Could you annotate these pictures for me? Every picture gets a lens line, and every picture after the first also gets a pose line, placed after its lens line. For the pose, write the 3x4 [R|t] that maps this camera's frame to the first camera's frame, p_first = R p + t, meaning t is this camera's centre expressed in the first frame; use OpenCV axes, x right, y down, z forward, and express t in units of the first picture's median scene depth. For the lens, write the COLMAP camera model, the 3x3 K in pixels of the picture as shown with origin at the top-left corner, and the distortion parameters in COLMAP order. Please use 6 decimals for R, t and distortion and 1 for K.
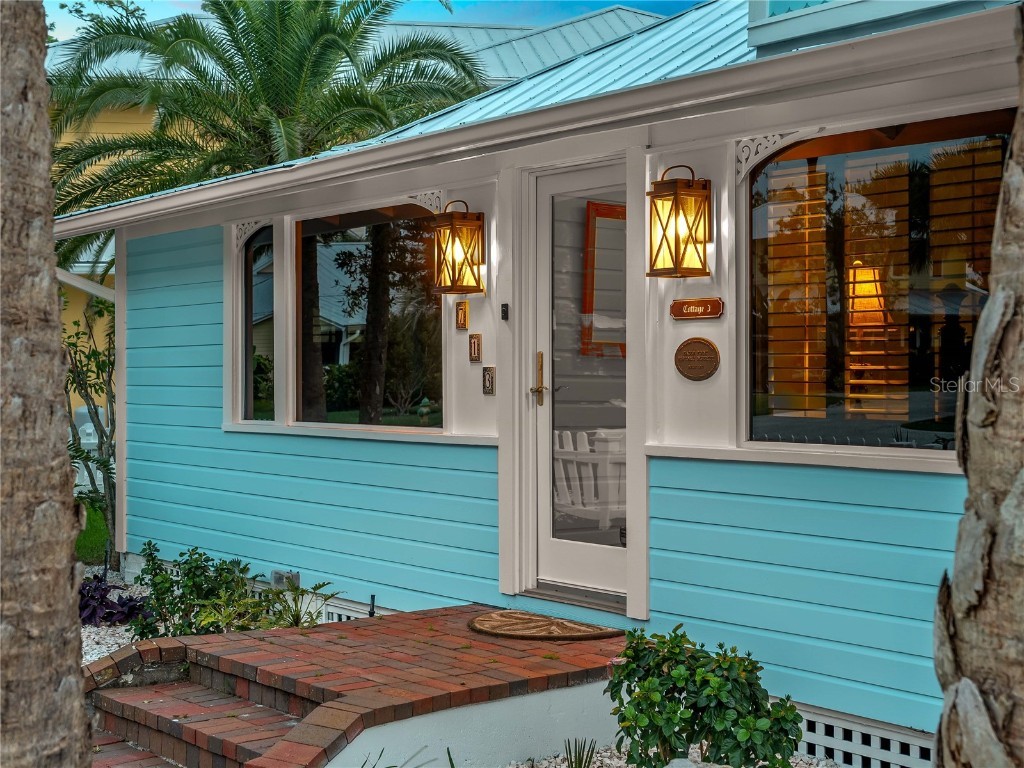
lens RADIAL K [[1494.2, 0, 510.6], [0, 1494.2, 382.2], [0, 0, 1]] dist [0.092608, 0.000000]
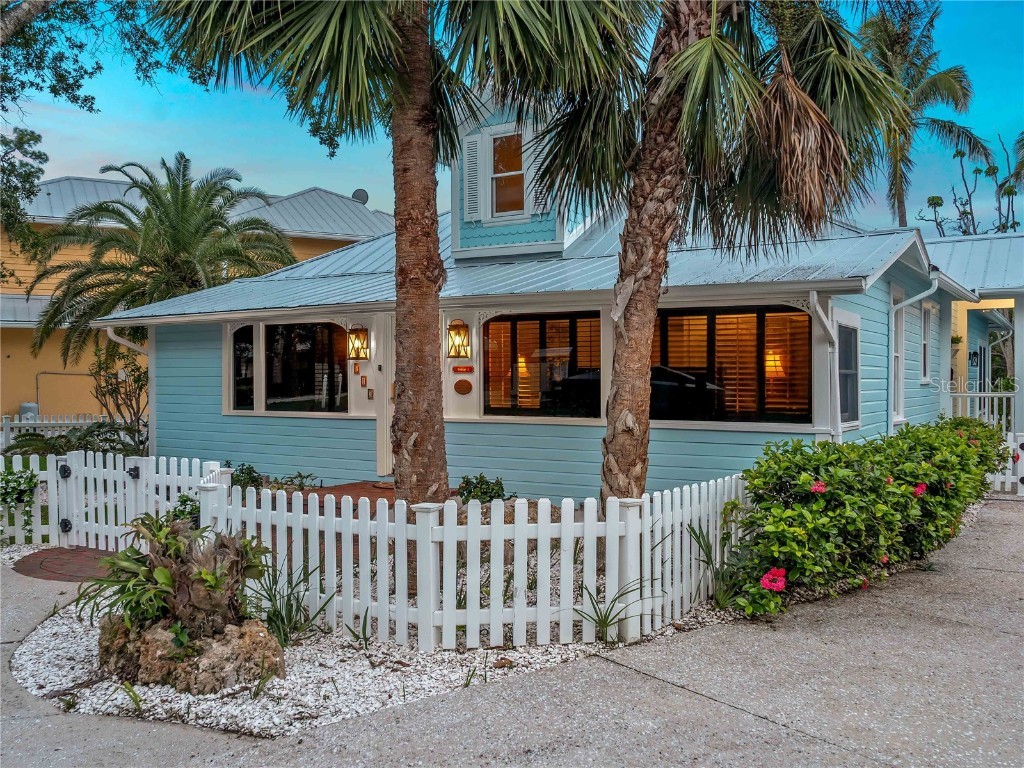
lens RADIAL K [[916.9, 0, 512.7], [0, 916.9, 390.8], [0, 0, 1]] dist [-0.032981, 0.029099]
pose [[0.939217, -0.002735, 0.343313, -0.335515], [0.000220, 0.999973, 0.007366, -0.018818], [-0.343323, -0.006843, 0.939192, -0.580396]]
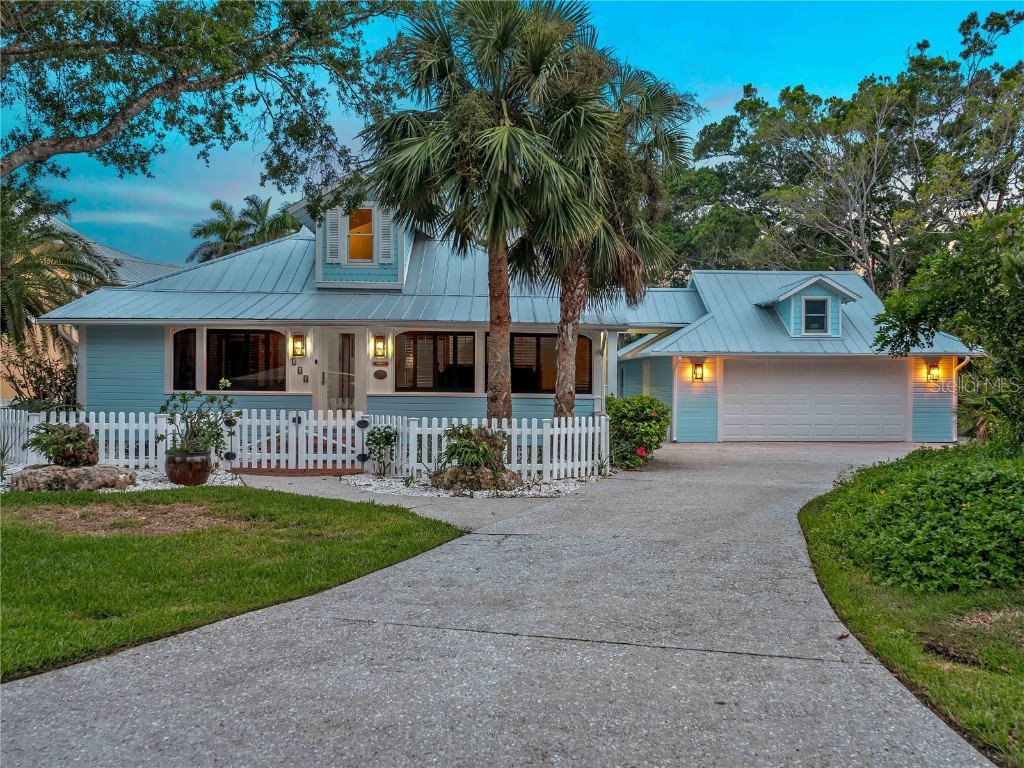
lens RADIAL K [[916.9, 0, 514.8], [0, 916.9, 380.0], [0, 0, 1]] dist [-0.032981, 0.029099]
pose [[0.607531, 0.007959, 0.794256, -1.618240], [-0.006212, 0.999967, -0.005268, 0.011775], [-0.794272, -0.001733, 0.607560, -0.898778]]
